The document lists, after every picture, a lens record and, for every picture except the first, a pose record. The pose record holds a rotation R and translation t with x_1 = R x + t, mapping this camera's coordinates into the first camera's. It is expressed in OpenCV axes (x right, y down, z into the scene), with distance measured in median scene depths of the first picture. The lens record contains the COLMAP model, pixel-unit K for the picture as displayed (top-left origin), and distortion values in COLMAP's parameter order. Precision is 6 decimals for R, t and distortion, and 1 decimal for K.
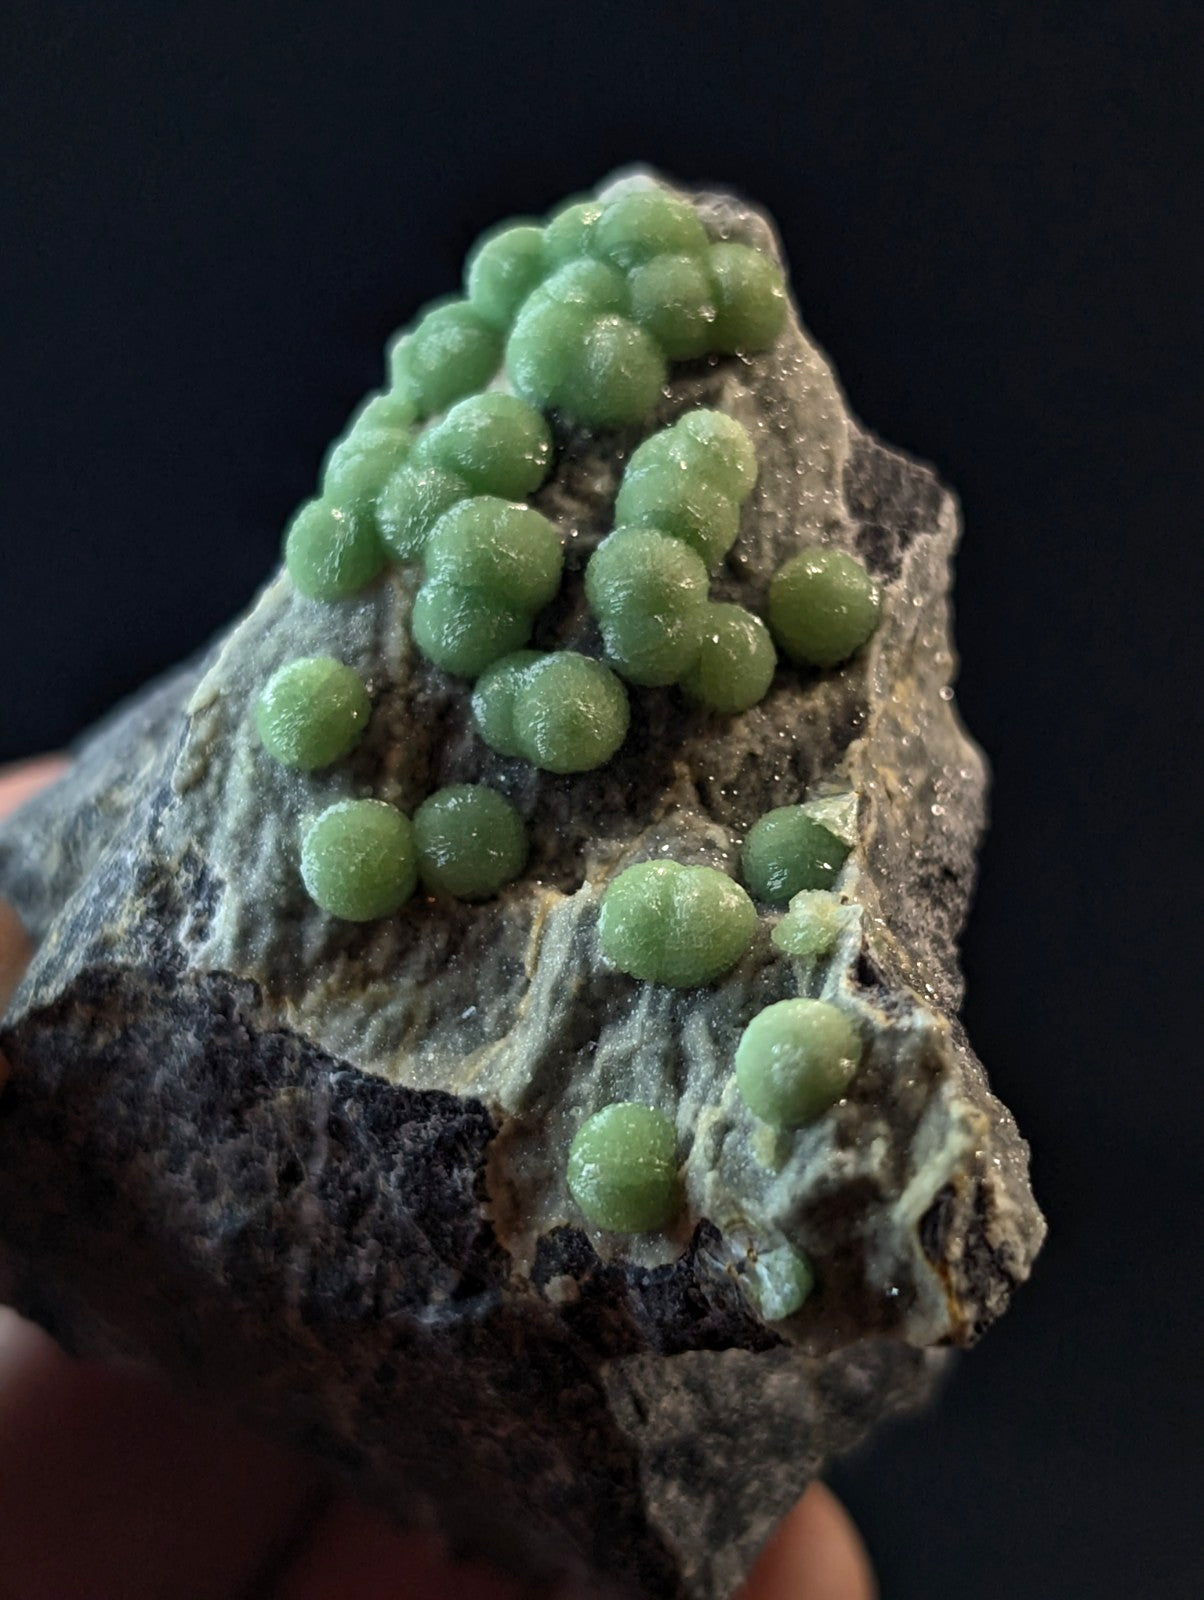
lens RADIAL K [[3400.0, 0, 602.0], [0, 3400.0, 800.0], [0, 0, 1]] dist [0.135327, -0.293475]
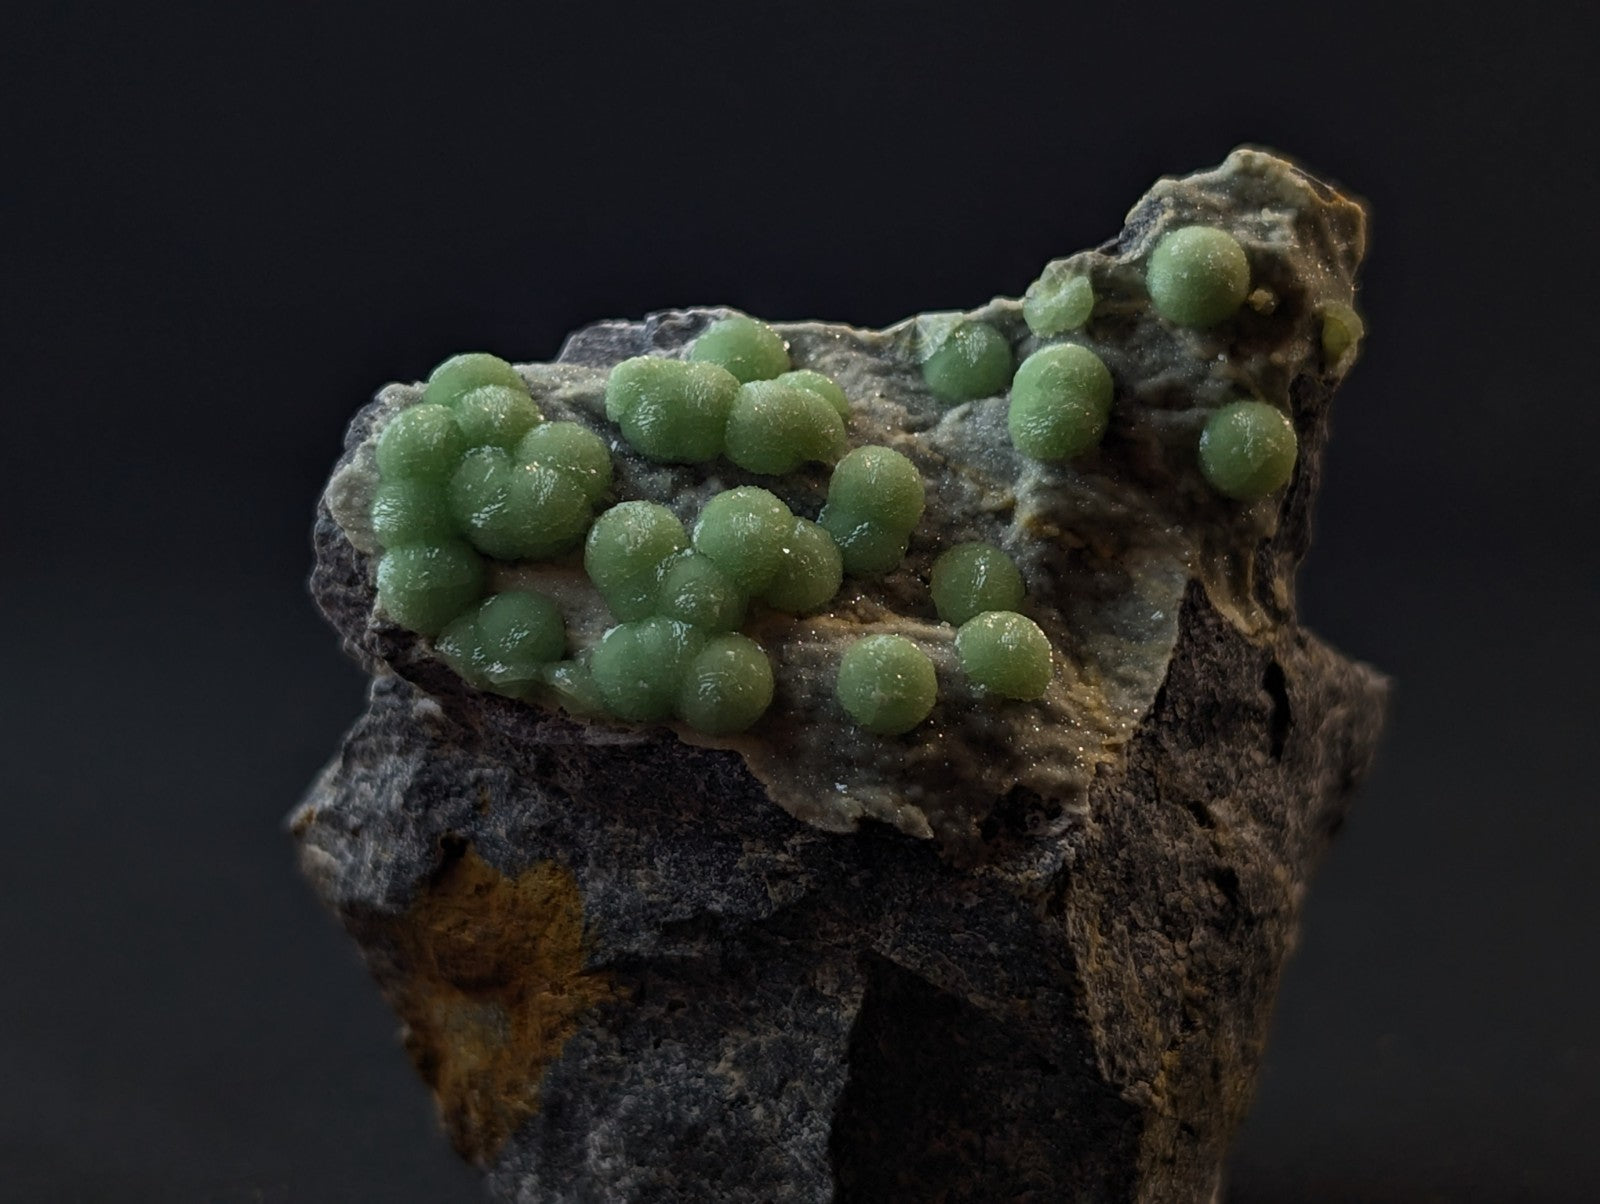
lens RADIAL K [[3400.0, 0, 775.5], [0, 3400.0, 568.0], [0, 0, 1]] dist [0.135327, -0.293475]
pose [[-0.088972, -0.789803, 0.606873, -0.748032], [0.900203, 0.197002, 0.388361, -0.513034], [-0.426284, 0.580862, 0.693455, 0.195651]]
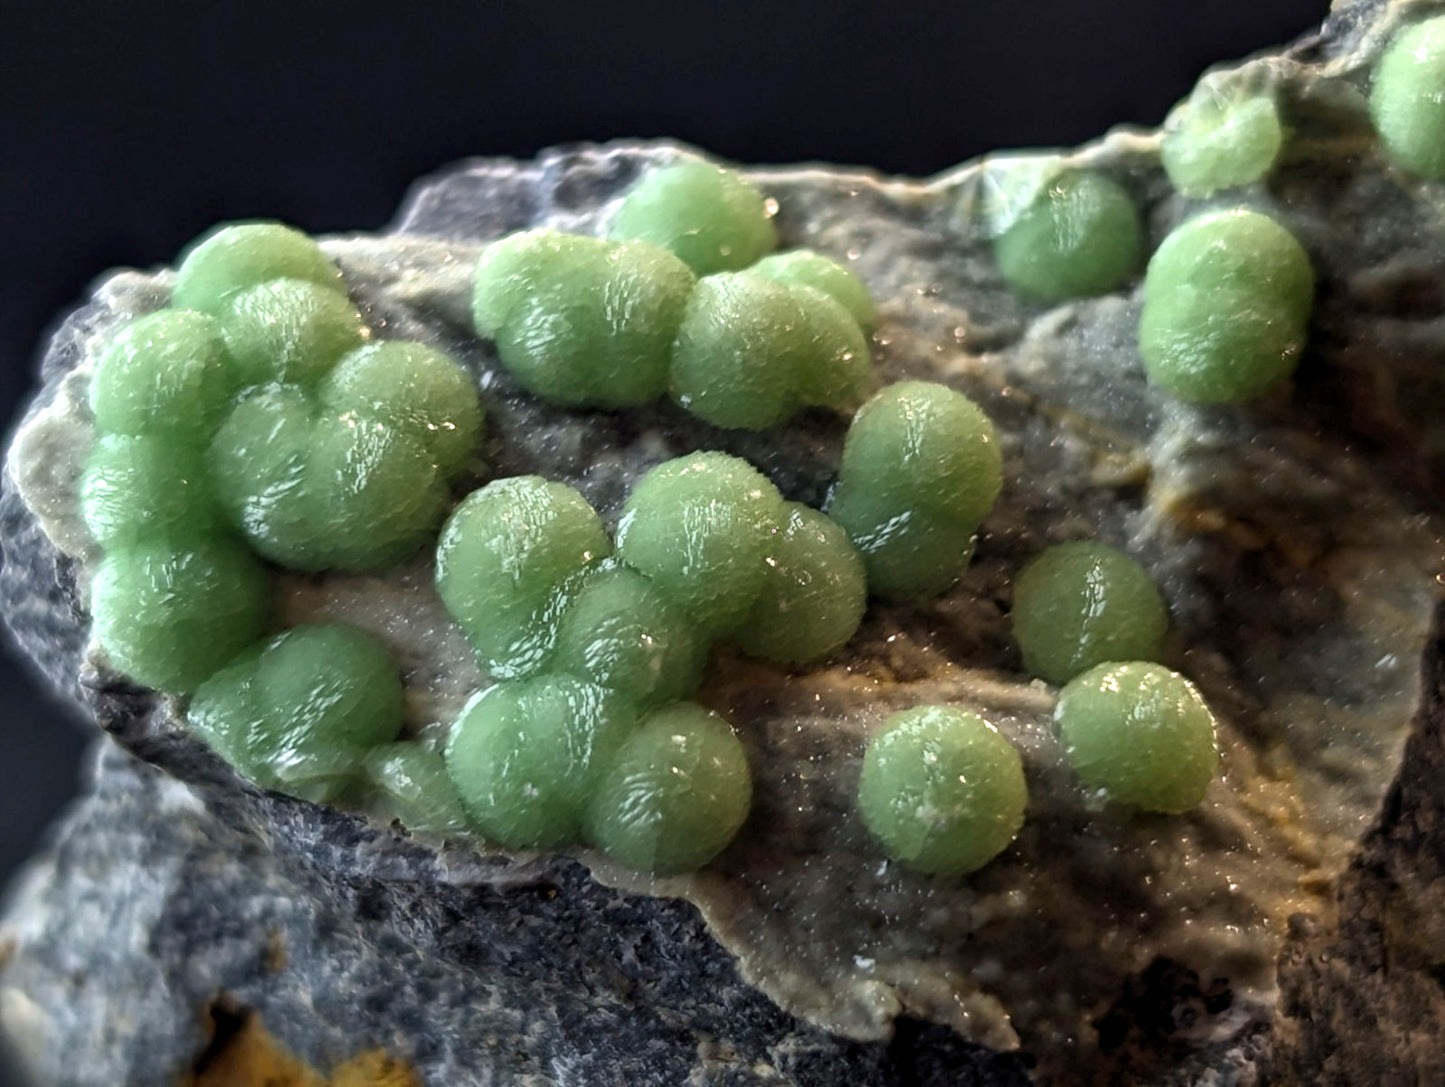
lens RADIAL K [[3993.5, 0, 694.6], [0, 3993.5, 514.6], [0, 0, 1]] dist [0.224354, -2.225914]
pose [[-0.081790, -0.810238, 0.580365, -0.502779], [0.902501, 0.186849, 0.388045, -0.392225], [-0.422850, 0.555519, 0.715959, 0.414026]]
